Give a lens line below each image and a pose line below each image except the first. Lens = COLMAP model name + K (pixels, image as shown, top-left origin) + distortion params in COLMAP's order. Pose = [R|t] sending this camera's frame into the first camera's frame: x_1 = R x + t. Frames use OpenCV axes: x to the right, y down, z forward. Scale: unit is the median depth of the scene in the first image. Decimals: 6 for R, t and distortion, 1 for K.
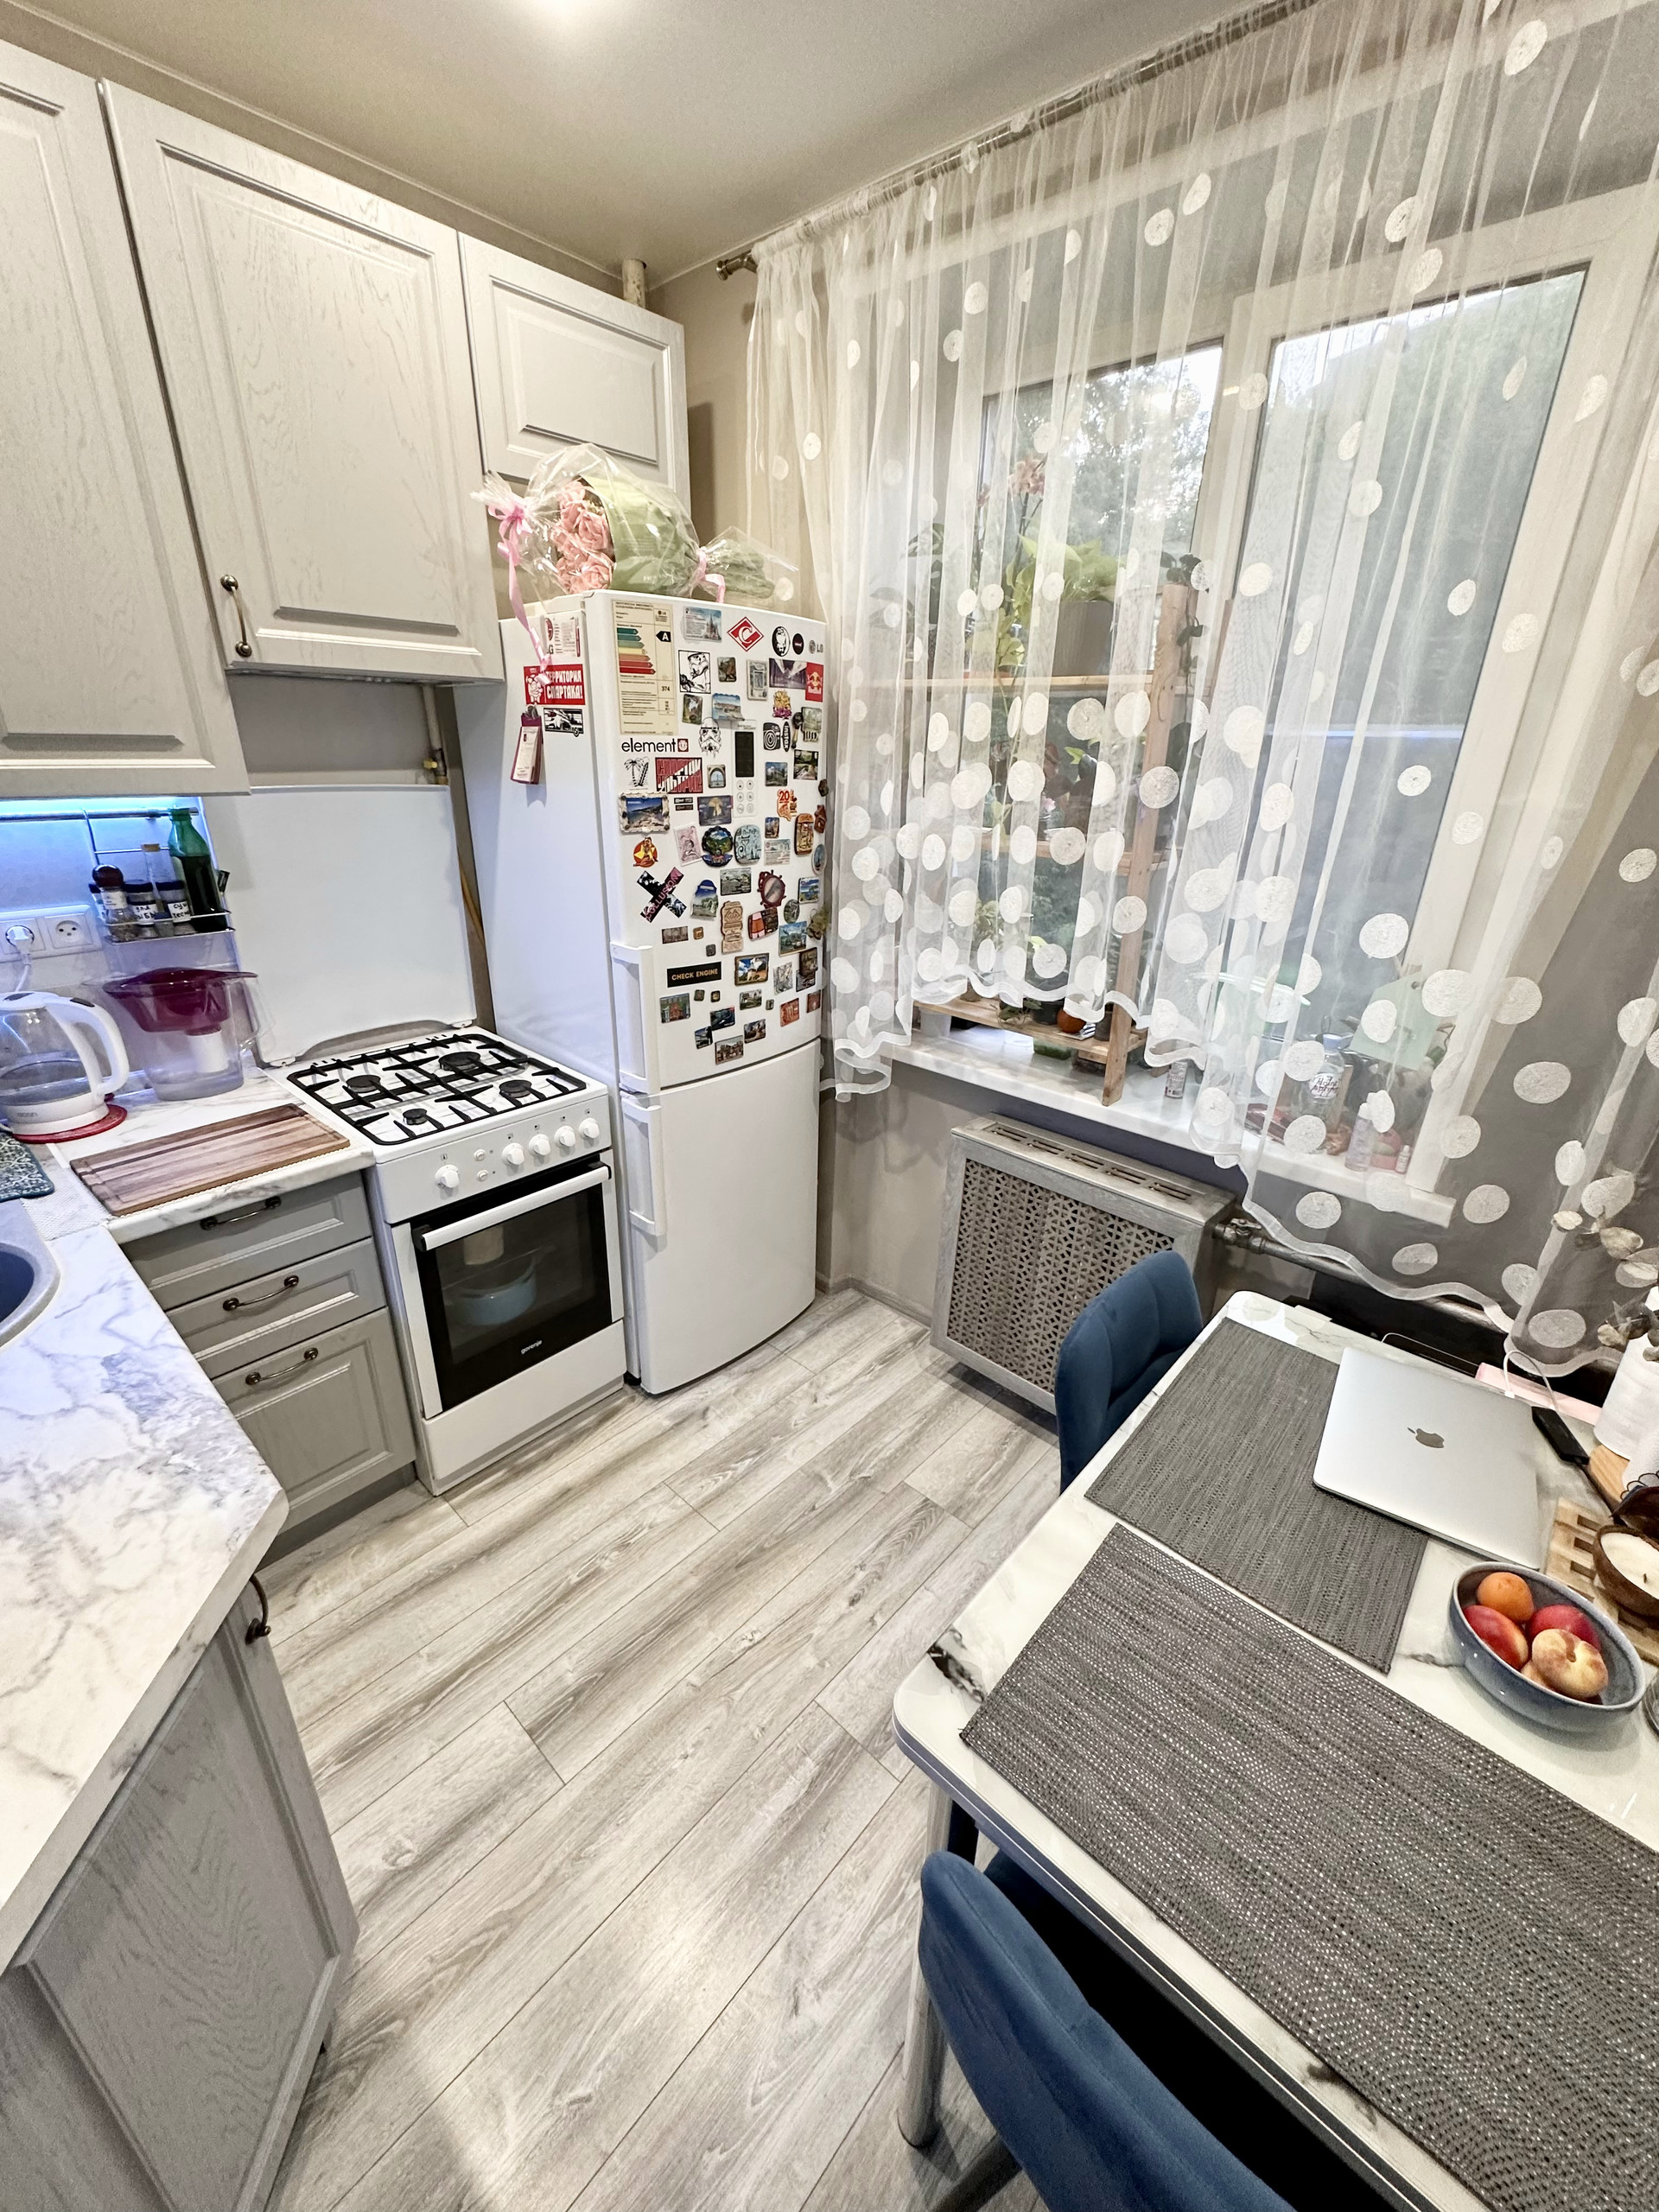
lens RADIAL K [[881.8, 0, 821.7], [0, 881.8, 1101.6], [0, 0, 1]] dist [-0.007377, 0.001717]
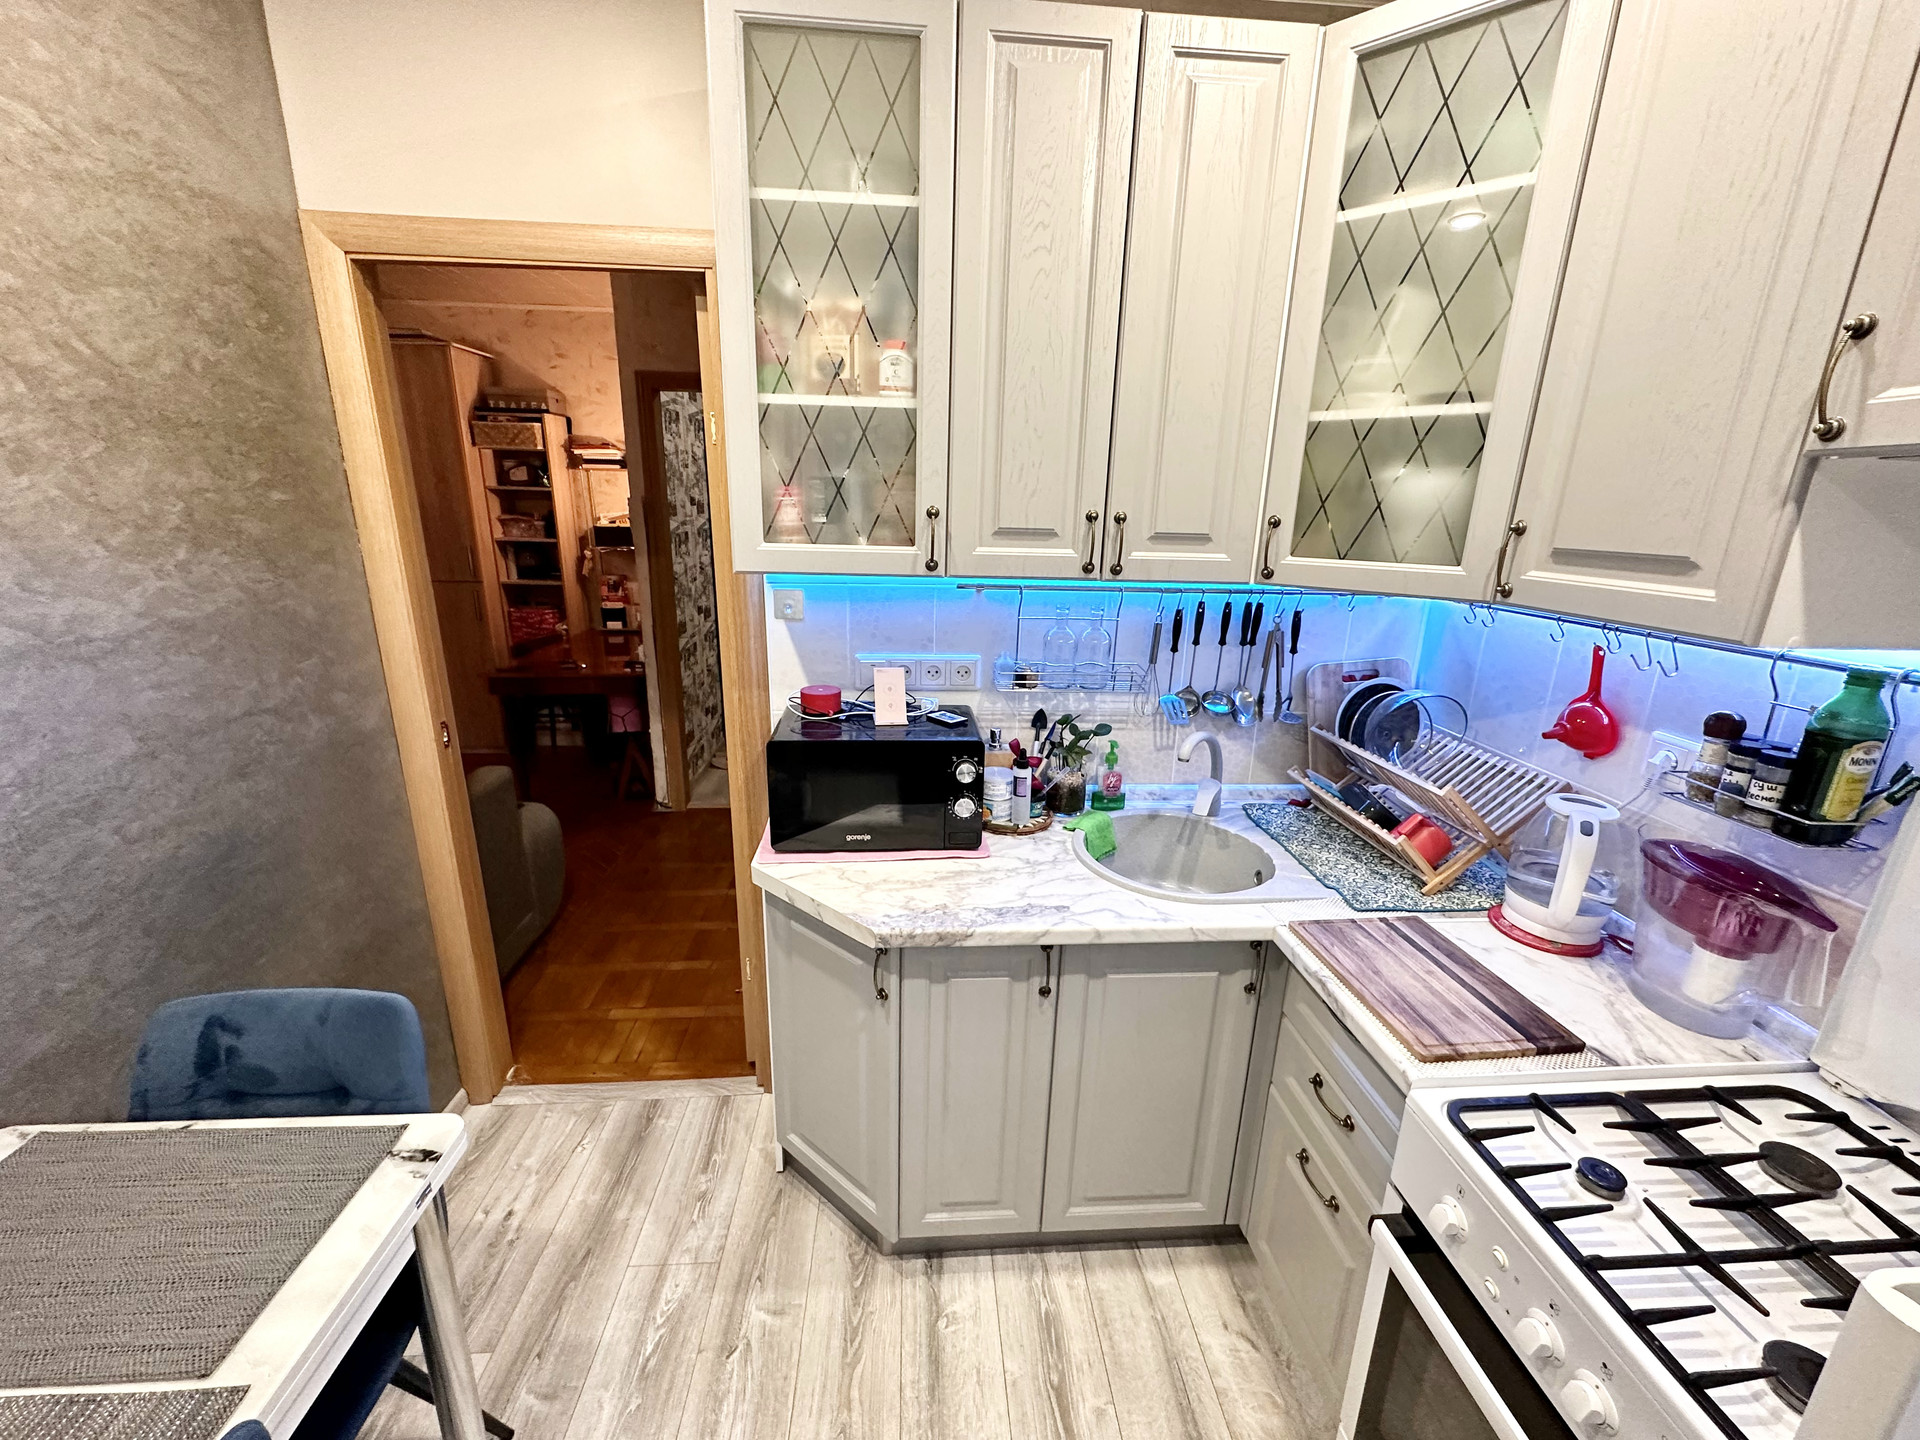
lens RADIAL K [[765.4, 0, 958.1], [0, 765.4, 718.7], [0, 0, 1]] dist [-0.007377, 0.001717]
pose [[-0.689553, 0.163324, -0.705579, 0.157272], [-0.309289, 0.814524, 0.490806, -0.406931], [0.654871, 0.556665, -0.511144, 0.948590]]
